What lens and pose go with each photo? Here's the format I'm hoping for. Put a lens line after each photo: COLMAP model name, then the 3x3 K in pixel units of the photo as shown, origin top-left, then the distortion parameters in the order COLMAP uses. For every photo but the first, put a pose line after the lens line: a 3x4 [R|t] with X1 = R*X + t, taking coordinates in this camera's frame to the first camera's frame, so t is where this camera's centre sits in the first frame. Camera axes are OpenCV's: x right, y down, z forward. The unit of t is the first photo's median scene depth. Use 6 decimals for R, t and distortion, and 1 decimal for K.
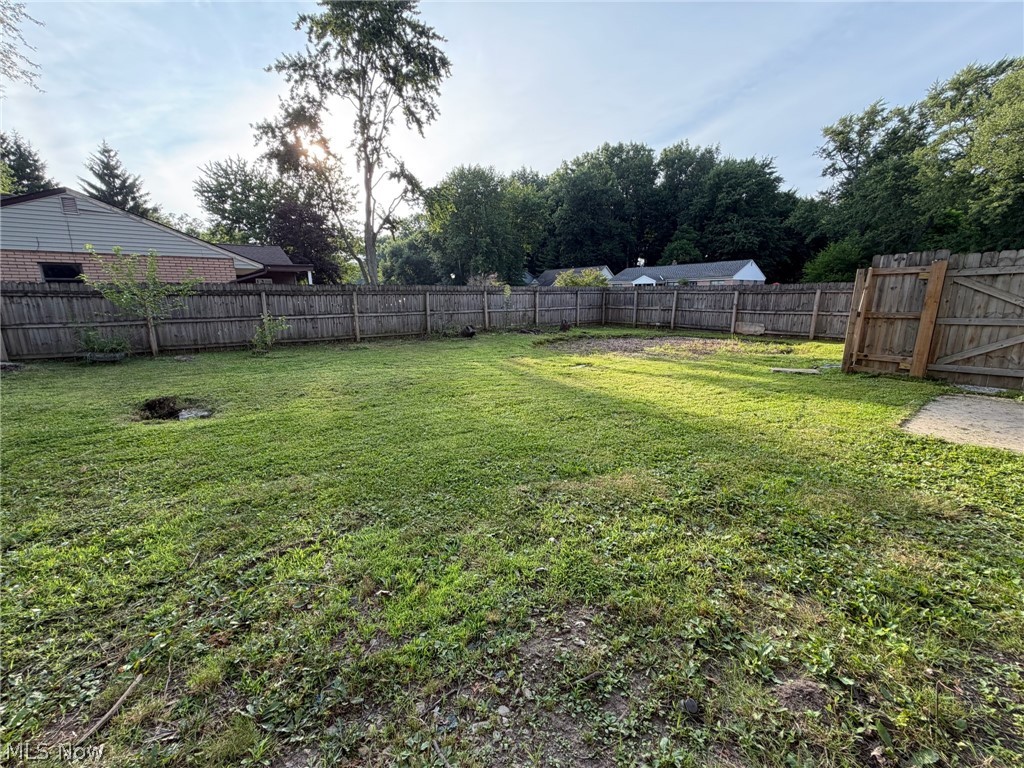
lens RADIAL K [[409.5, 0, 510.3], [0, 409.5, 384.8], [0, 0, 1]] dist [-0.000234, -0.000021]
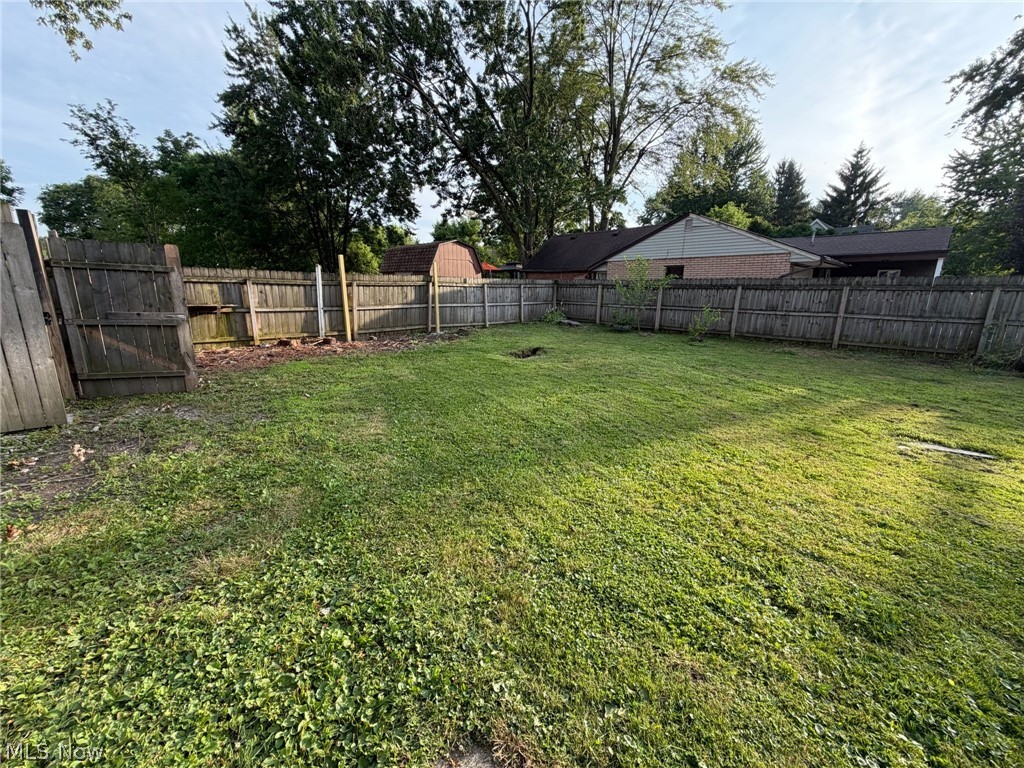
lens RADIAL K [[409.5, 0, 510.3], [0, 409.5, 384.8], [0, 0, 1]] dist [-0.000234, -0.000021]
pose [[0.116622, 0.237549, -0.964349, 0.186145], [-0.221393, 0.952761, 0.207920, -0.033825], [0.968186, 0.189252, 0.163705, 0.141203]]
